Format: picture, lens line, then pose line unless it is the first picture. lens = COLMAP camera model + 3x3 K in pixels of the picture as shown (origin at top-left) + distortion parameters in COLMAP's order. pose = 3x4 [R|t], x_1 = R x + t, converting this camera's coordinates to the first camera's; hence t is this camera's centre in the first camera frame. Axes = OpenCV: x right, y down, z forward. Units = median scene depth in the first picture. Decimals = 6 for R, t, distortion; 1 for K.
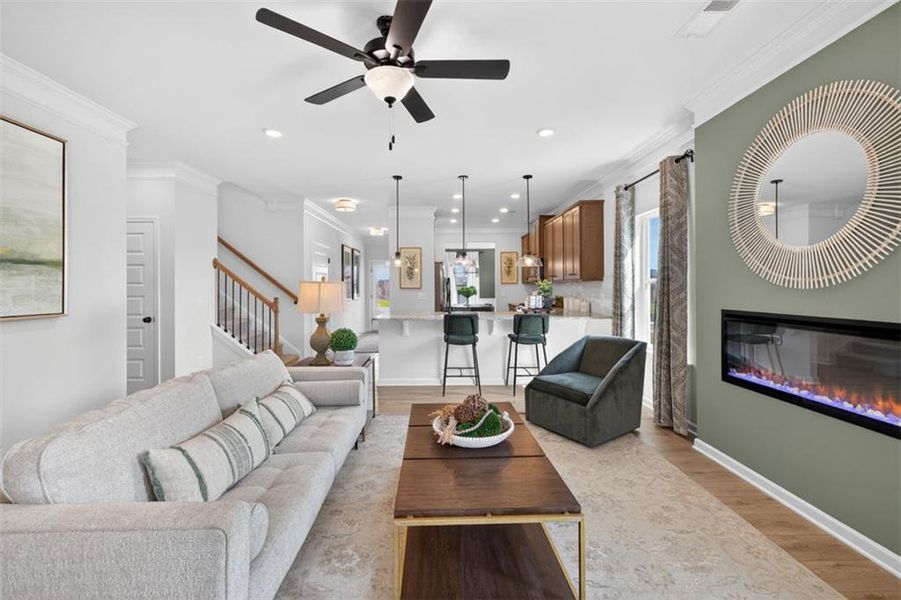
lens RADIAL K [[381.7, 0, 442.6], [0, 381.7, 291.4], [0, 0, 1]] dist [0.010097, -0.002851]
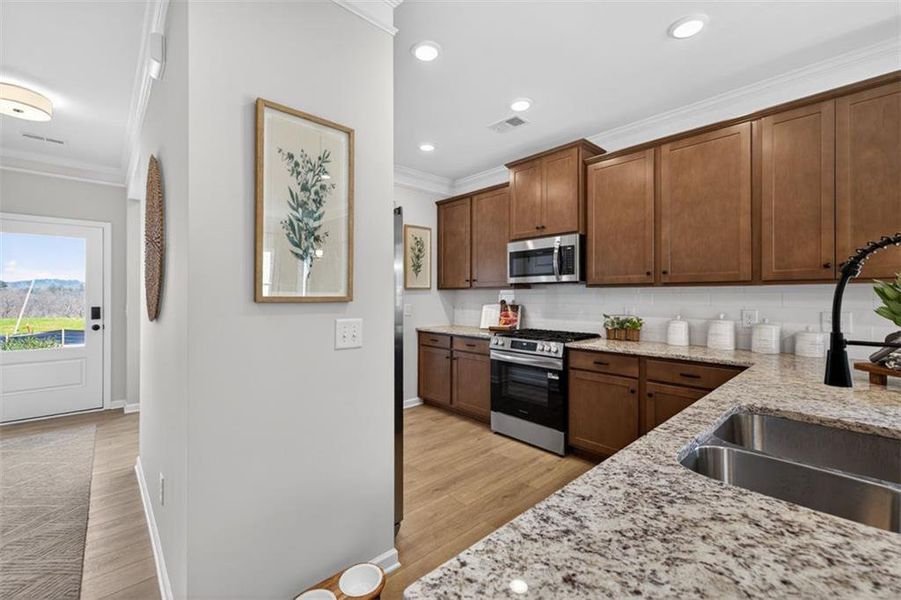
lens RADIAL K [[381.7, 0, 445.5], [0, 381.7, 296.6], [0, 0, 1]] dist [0.010097, -0.002851]
pose [[0.740041, 0.007059, 0.672524, -0.237056], [0.002651, 0.999907, -0.013412, -0.008953], [-0.672556, 0.011708, 0.739953, 1.072607]]
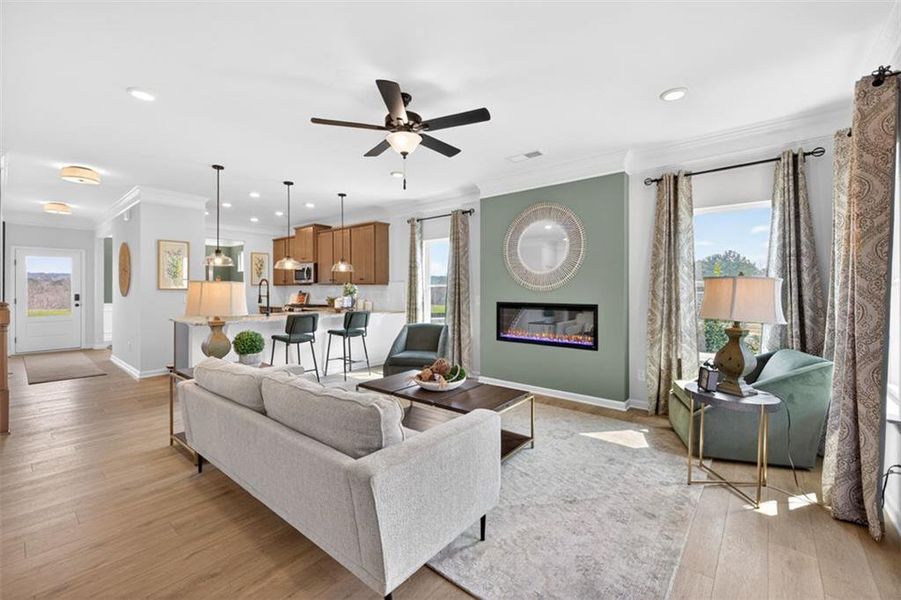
lens RADIAL K [[381.7, 0, 450.6], [0, 381.7, 292.1], [0, 0, 1]] dist [0.010097, -0.002851]
pose [[0.645611, 0.001963, 0.763664, -0.457402], [0.002828, 0.999984, -0.004961, 0.004520], [-0.763661, 0.005363, 0.645595, -0.009679]]
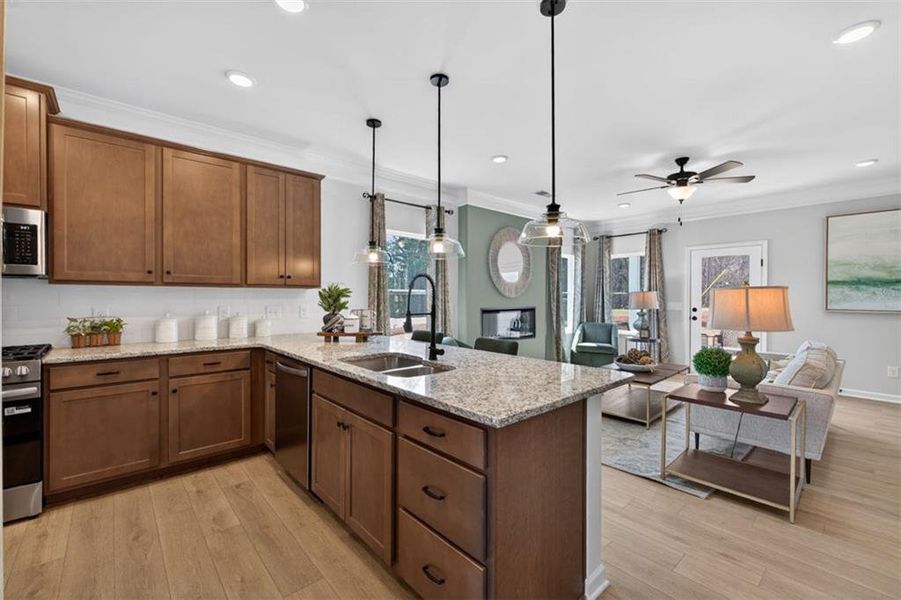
lens RADIAL K [[381.7, 0, 446.7], [0, 381.7, 297.6], [0, 0, 1]] dist [0.010097, -0.002851]
pose [[-0.670738, 0.004319, 0.741682, -0.333966], [0.012077, 0.999914, 0.005099, -0.010508], [-0.741596, 0.012377, -0.670733, 1.342663]]
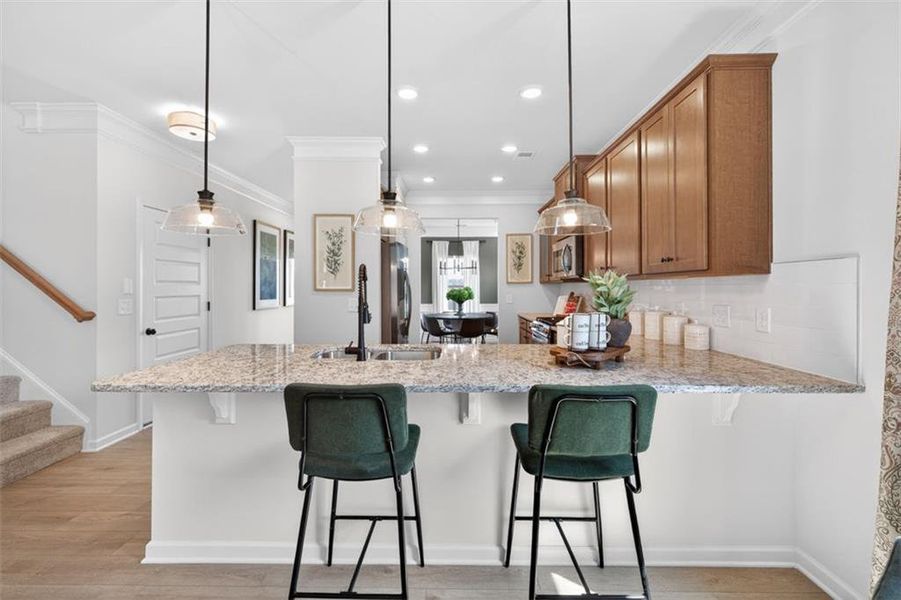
lens RADIAL K [[381.7, 0, 448.5], [0, 381.7, 285.9], [0, 0, 1]] dist [0.010097, -0.002851]
pose [[0.999865, 0.006562, -0.015073, 0.117419], [-0.006840, 0.999806, -0.018480, -0.007537], [0.014949, 0.018580, 0.999716, 0.643053]]
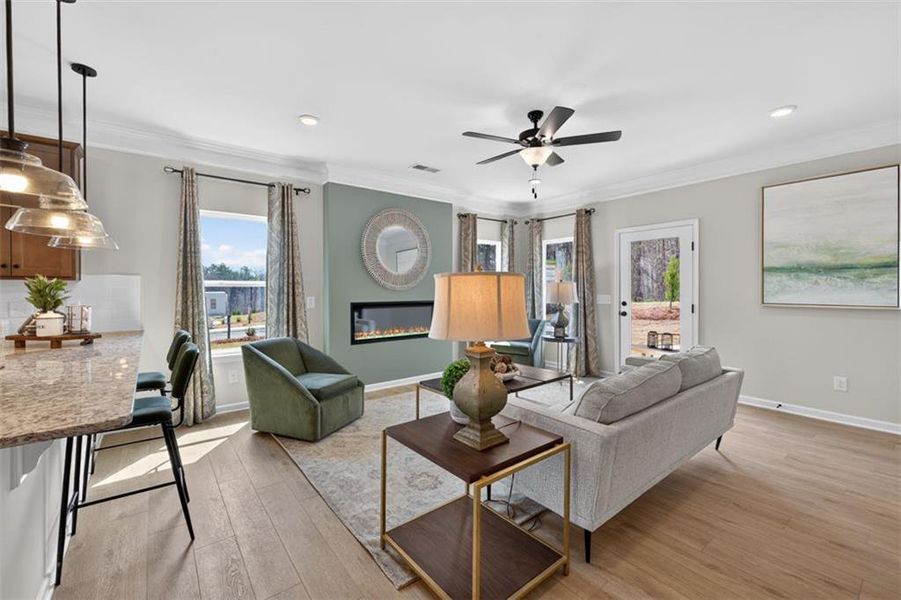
lens RADIAL K [[381.7, 0, 451.3], [0, 381.7, 291.5], [0, 0, 1]] dist [0.010097, -0.002851]
pose [[-0.622694, 0.004099, 0.782454, -0.476273], [0.016559, 0.999831, 0.007940, -0.004360], [-0.782290, 0.017901, -0.622657, 0.940398]]
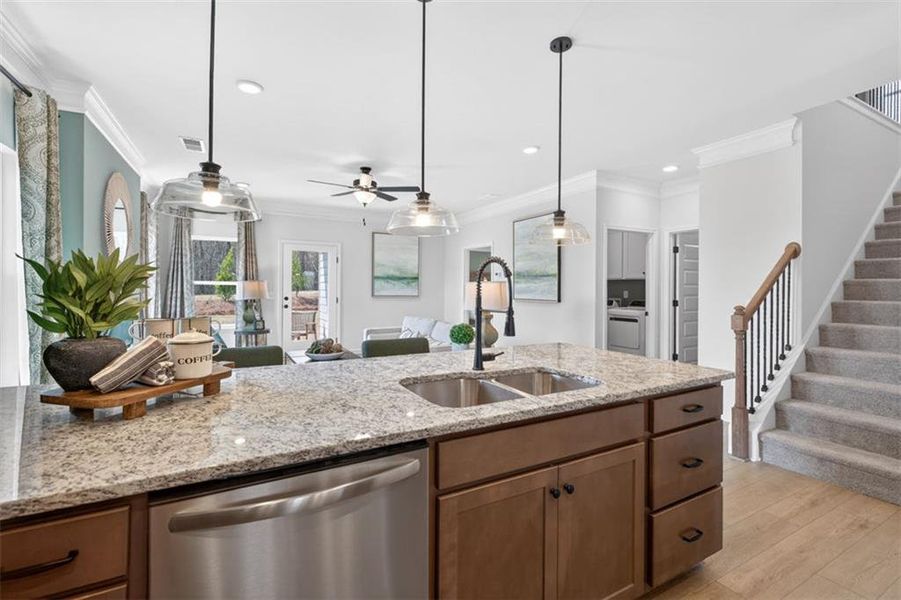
lens RADIAL K [[381.7, 0, 431.4], [0, 381.7, 291.9], [0, 0, 1]] dist [0.010097, -0.002851]
pose [[-0.880681, 0.007345, -0.473652, 0.231928], [-0.005223, 0.999668, 0.025213, -0.014474], [0.473680, 0.024679, -0.880351, 1.336926]]
